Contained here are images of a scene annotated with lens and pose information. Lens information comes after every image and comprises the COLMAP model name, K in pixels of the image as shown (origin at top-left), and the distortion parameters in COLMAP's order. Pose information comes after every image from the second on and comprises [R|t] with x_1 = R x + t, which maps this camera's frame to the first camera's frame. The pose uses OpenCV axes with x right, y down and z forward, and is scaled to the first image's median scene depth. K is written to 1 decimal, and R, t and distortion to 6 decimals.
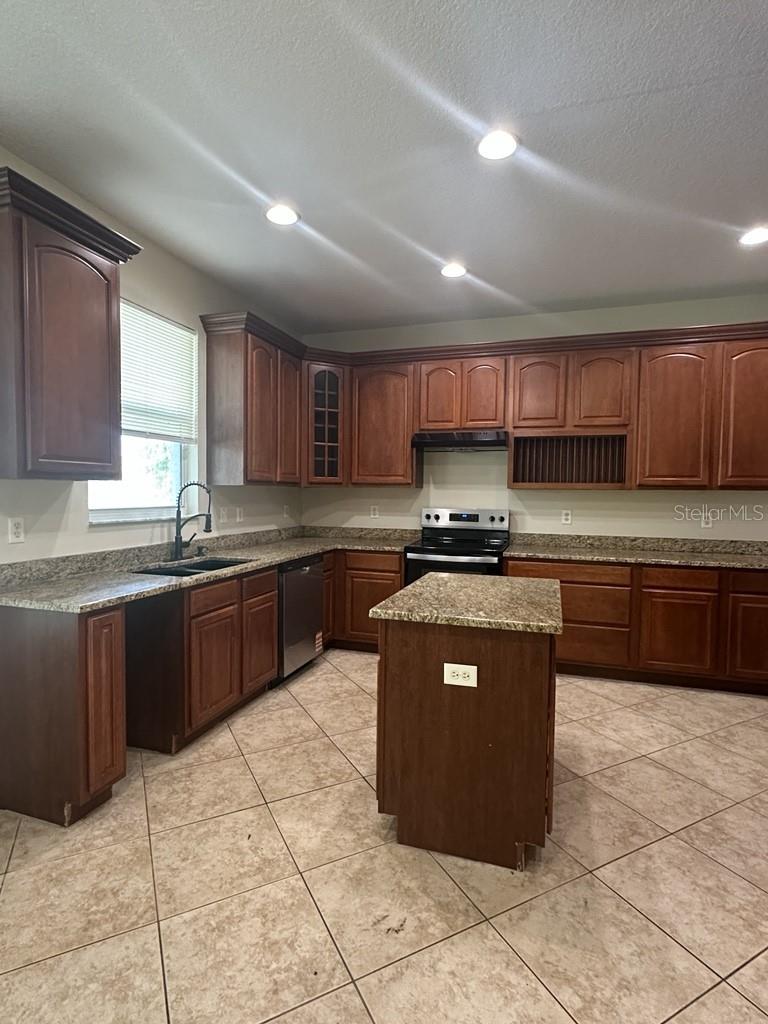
lens RADIAL K [[521.7, 0, 382.4], [0, 521.7, 512.8], [0, 0, 1]] dist [-0.001136, 0.000311]
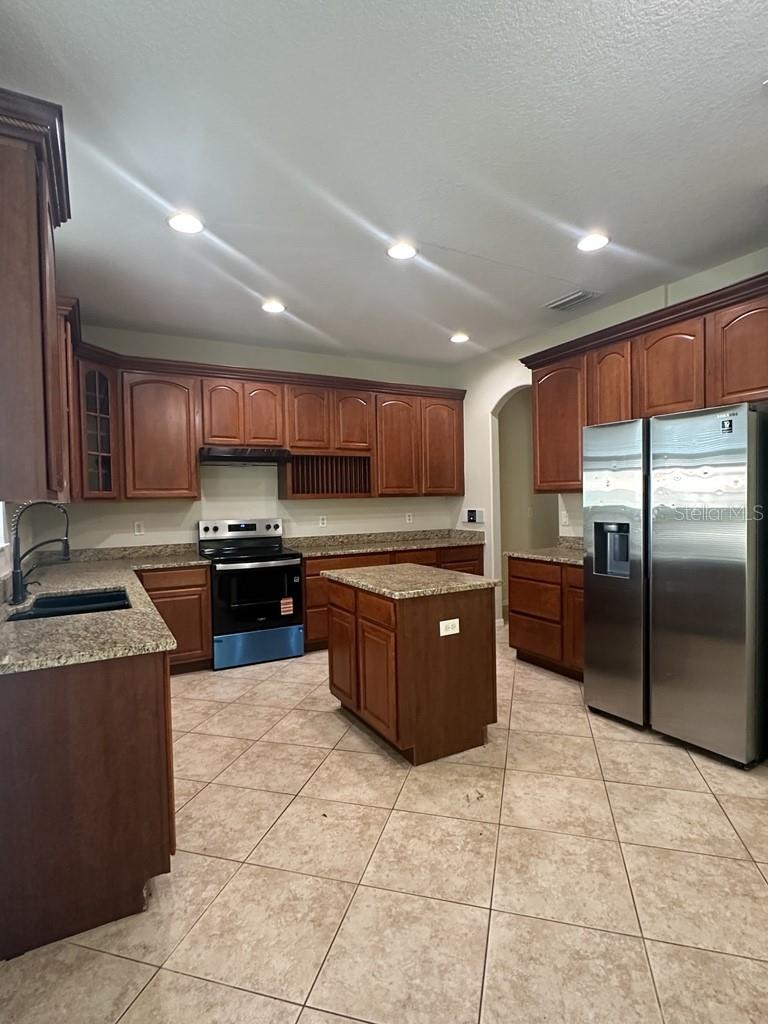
lens RADIAL K [[521.7, 0, 385.7], [0, 521.7, 512.9], [0, 0, 1]] dist [-0.001136, 0.000311]
pose [[0.684498, -0.043588, 0.727711, -0.543414], [0.057630, 0.998322, 0.005589, -0.012775], [-0.726734, 0.038112, 0.685861, 0.067232]]
